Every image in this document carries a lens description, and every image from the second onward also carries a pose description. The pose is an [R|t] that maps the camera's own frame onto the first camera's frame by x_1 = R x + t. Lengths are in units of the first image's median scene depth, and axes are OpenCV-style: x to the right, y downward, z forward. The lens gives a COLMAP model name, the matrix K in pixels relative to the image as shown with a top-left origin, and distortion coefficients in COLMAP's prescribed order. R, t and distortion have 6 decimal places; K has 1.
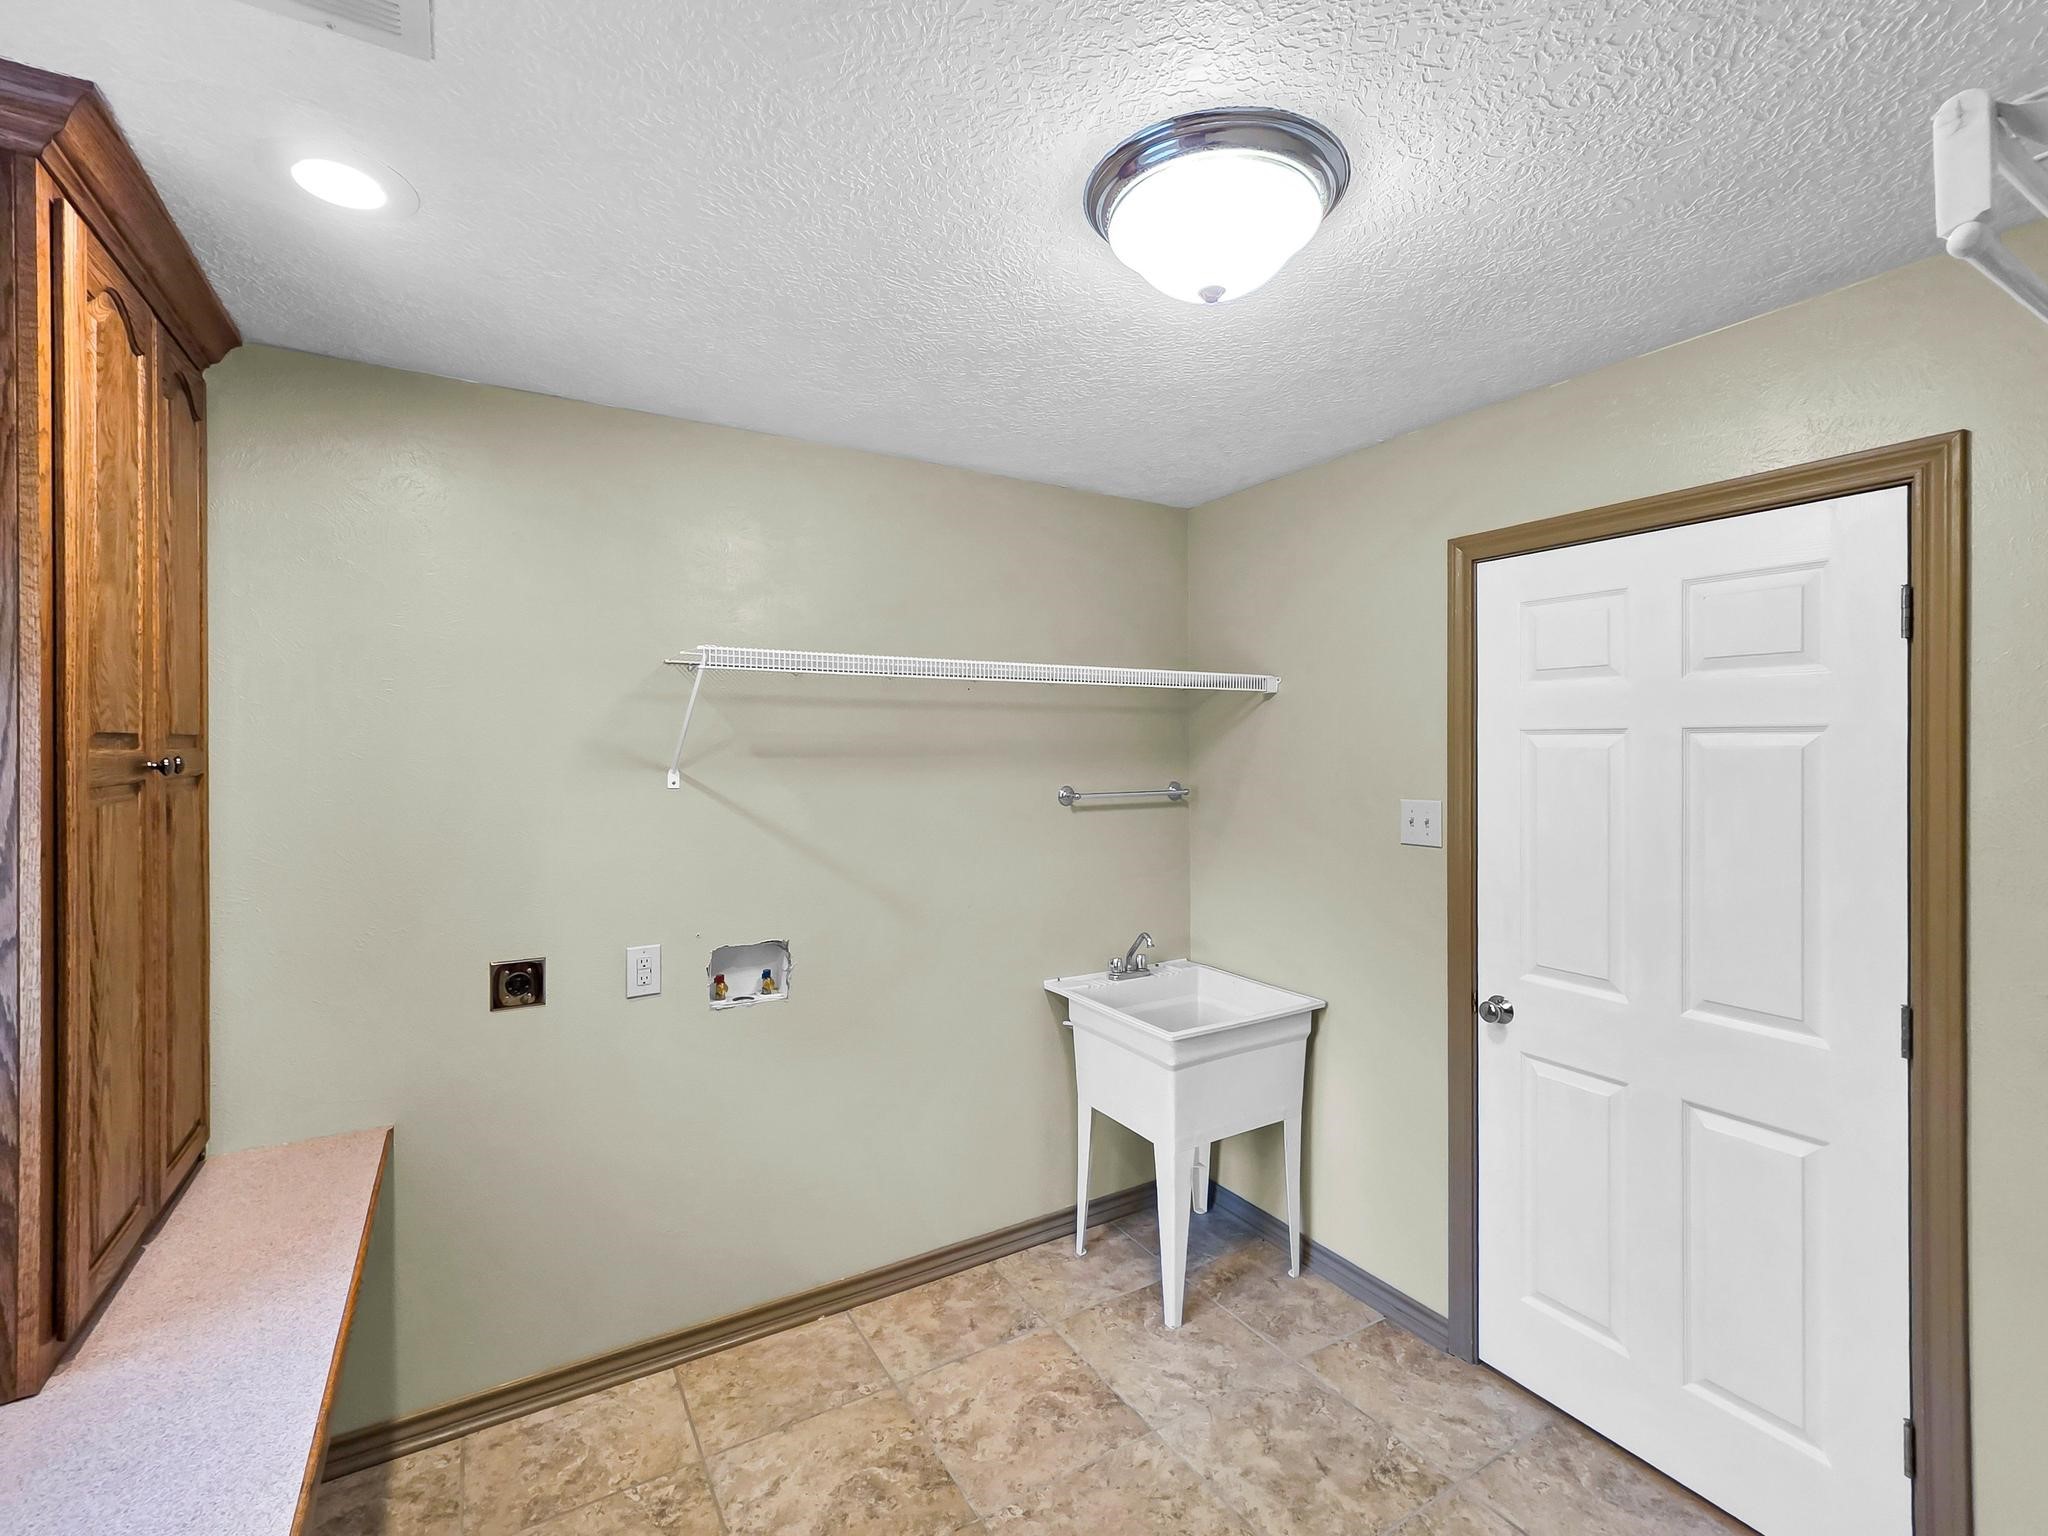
lens RADIAL K [[925.7, 0, 1017.4], [0, 925.7, 759.1], [0, 0, 1]] dist [-0.000295, 0.000212]
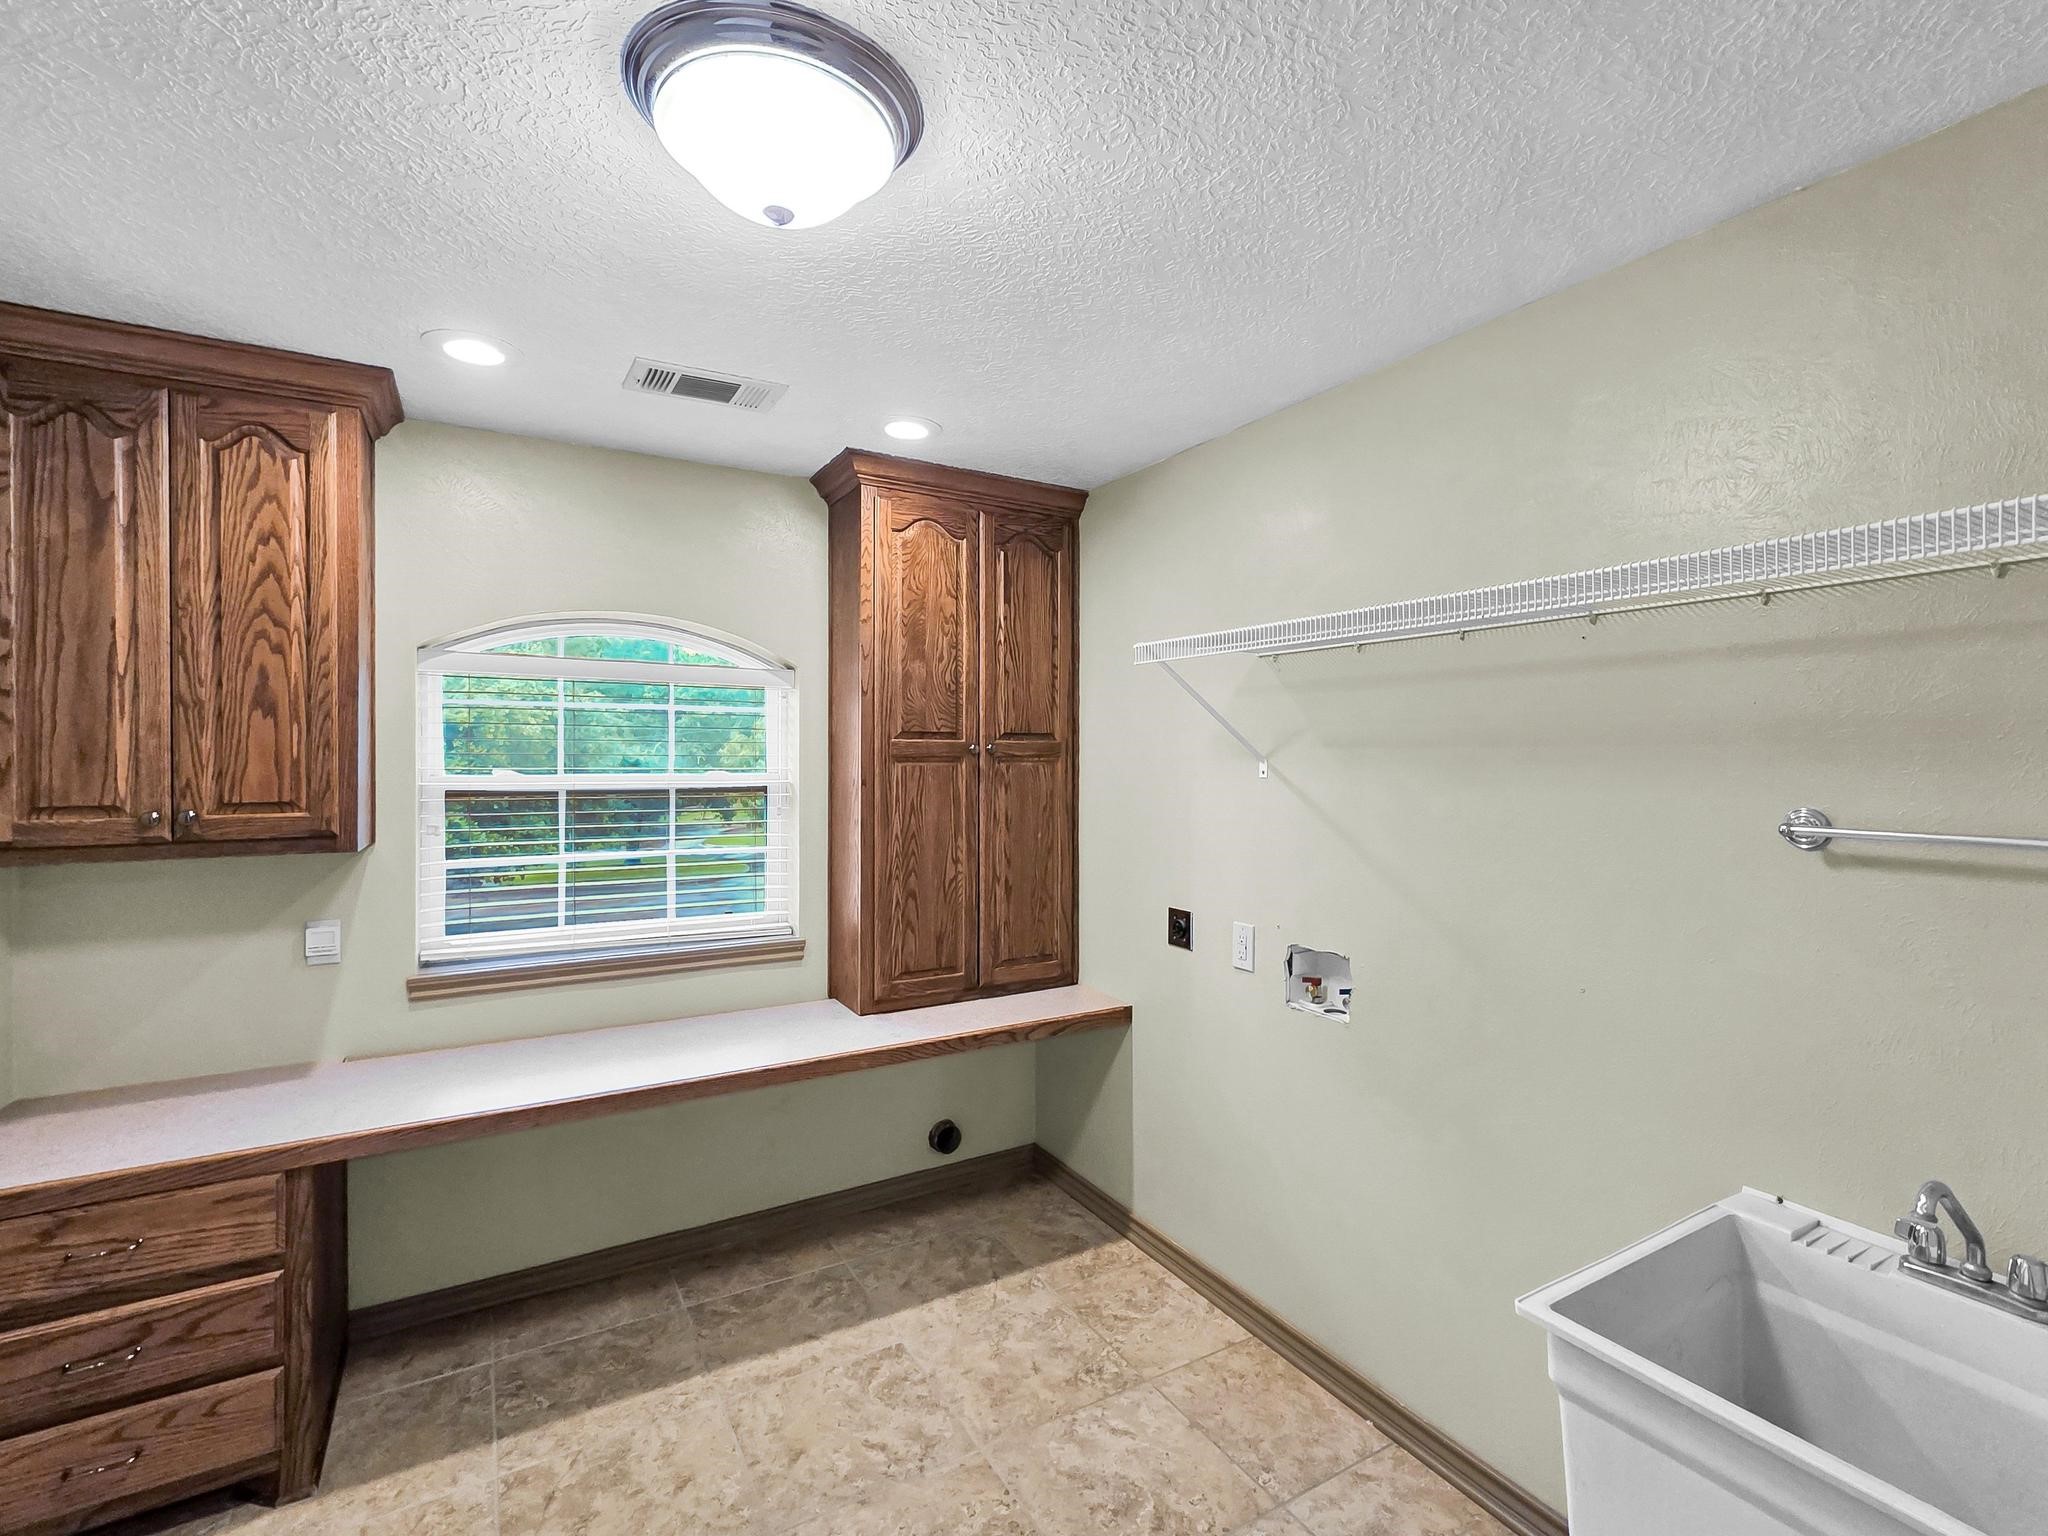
lens RADIAL K [[925.7, 0, 1017.4], [0, 925.7, 759.1], [0, 0, 1]] dist [-0.000295, 0.000212]
pose [[-0.002802, 0.007913, -0.999965, 0.697554], [-0.015249, 0.999852, 0.007954, 0.006707], [0.999880, 0.015271, -0.002681, 0.766023]]
